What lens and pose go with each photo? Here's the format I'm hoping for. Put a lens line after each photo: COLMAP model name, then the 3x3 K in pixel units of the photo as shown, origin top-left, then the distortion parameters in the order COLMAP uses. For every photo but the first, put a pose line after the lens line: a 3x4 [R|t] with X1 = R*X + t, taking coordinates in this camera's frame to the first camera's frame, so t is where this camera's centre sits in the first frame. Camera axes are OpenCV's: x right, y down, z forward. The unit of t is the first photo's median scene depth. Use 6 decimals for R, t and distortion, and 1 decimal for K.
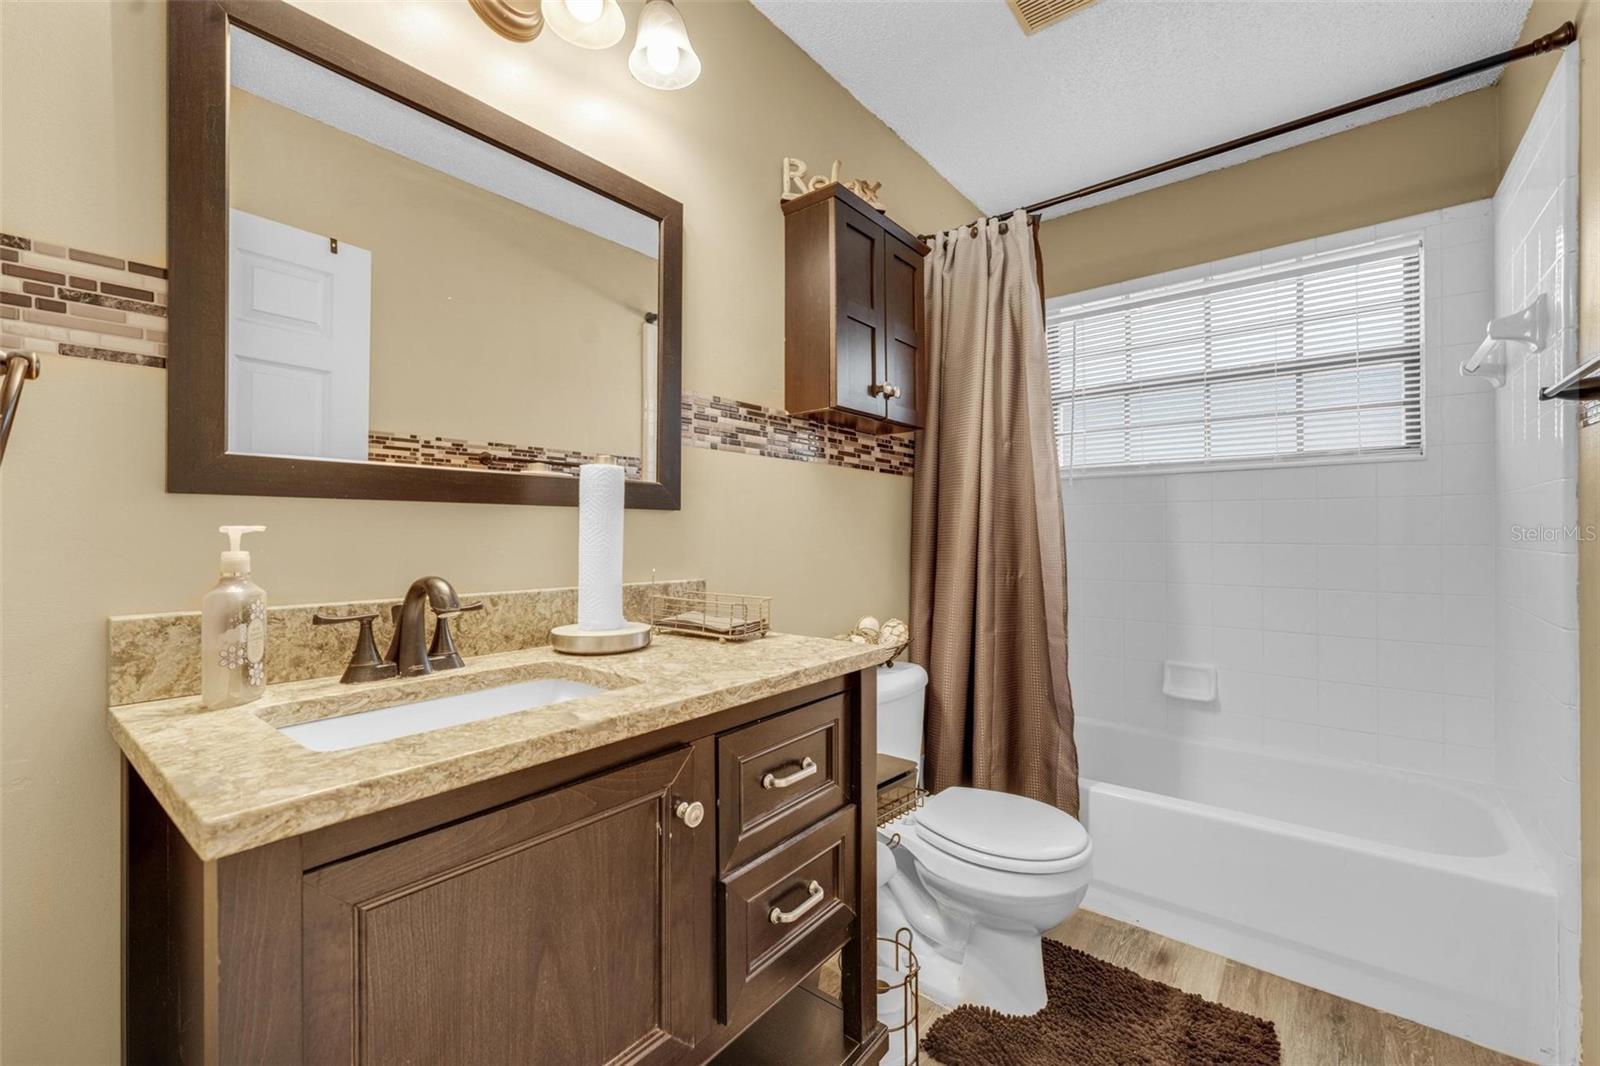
lens RADIAL K [[654.6, 0, 800.0], [0, 654.6, 533.0], [0, 0, 1]] dist [0.000476, 0.000164]
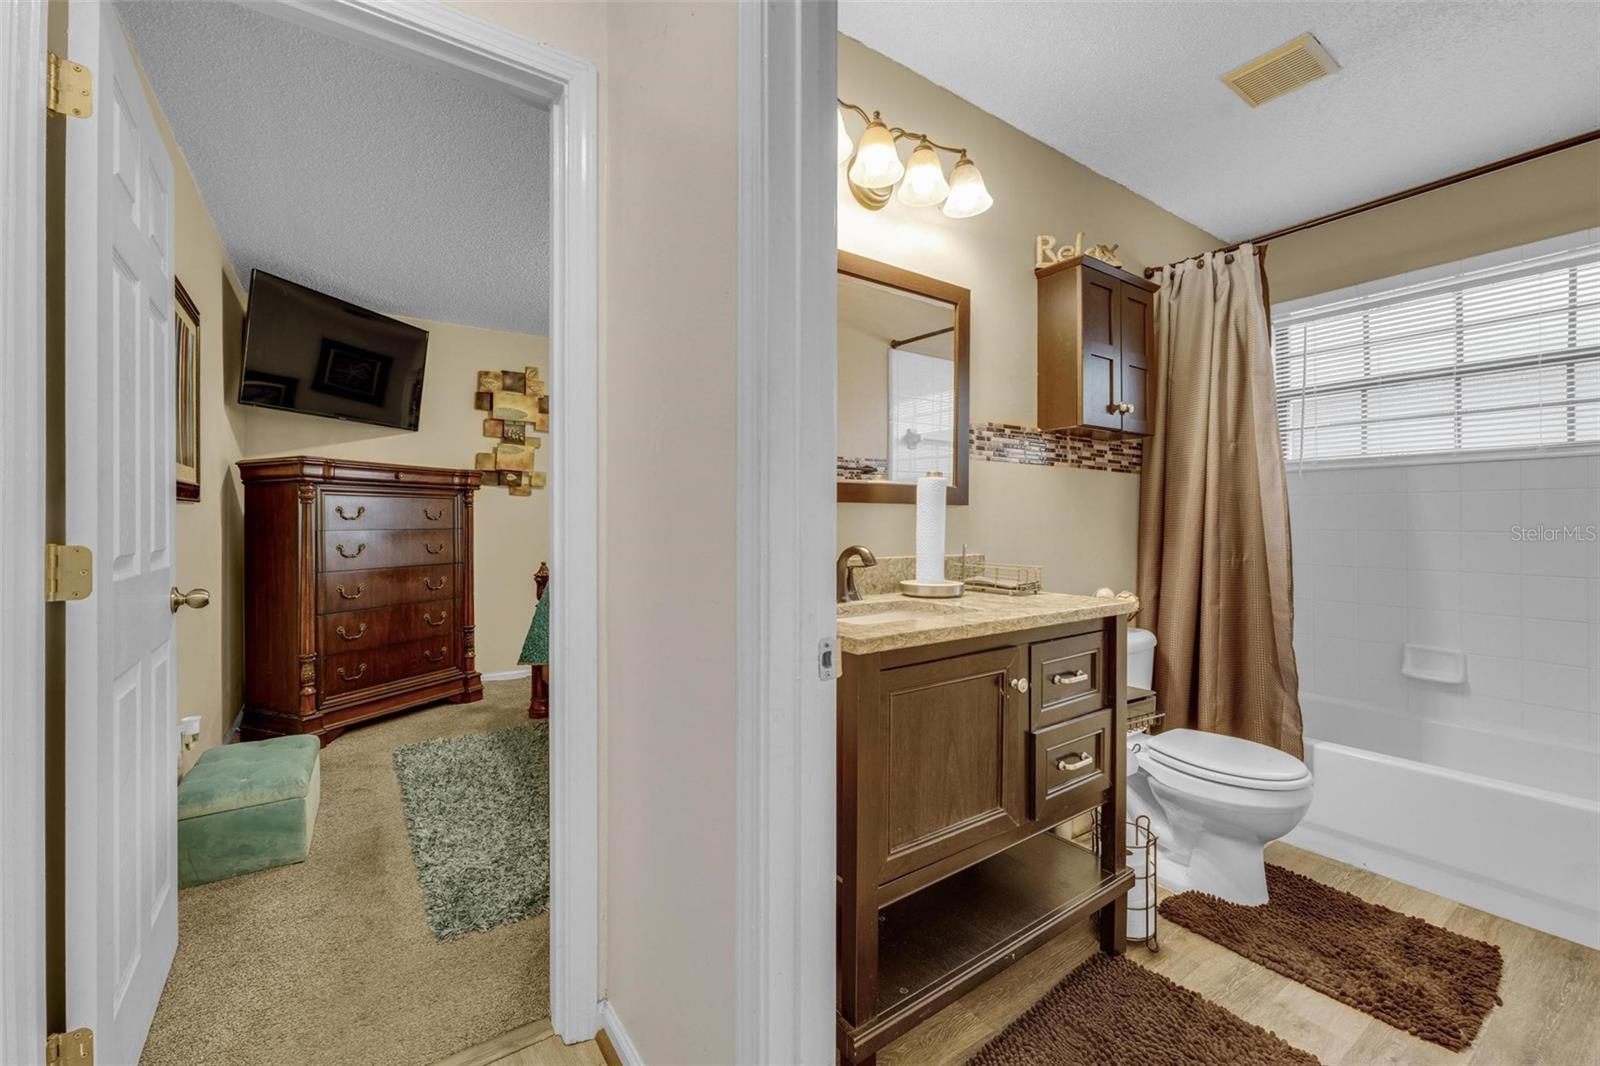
lens RADIAL K [[648.5, 0, 789.5], [0, 648.5, 520.1], [0, 0, 1]] dist [-0.000932, 0.002918]
pose [[0.957976, 0.003121, -0.286831, -0.123652], [-0.002792, 0.999995, 0.001555, -0.002715], [0.286834, -0.000689, 0.957980, -0.383250]]
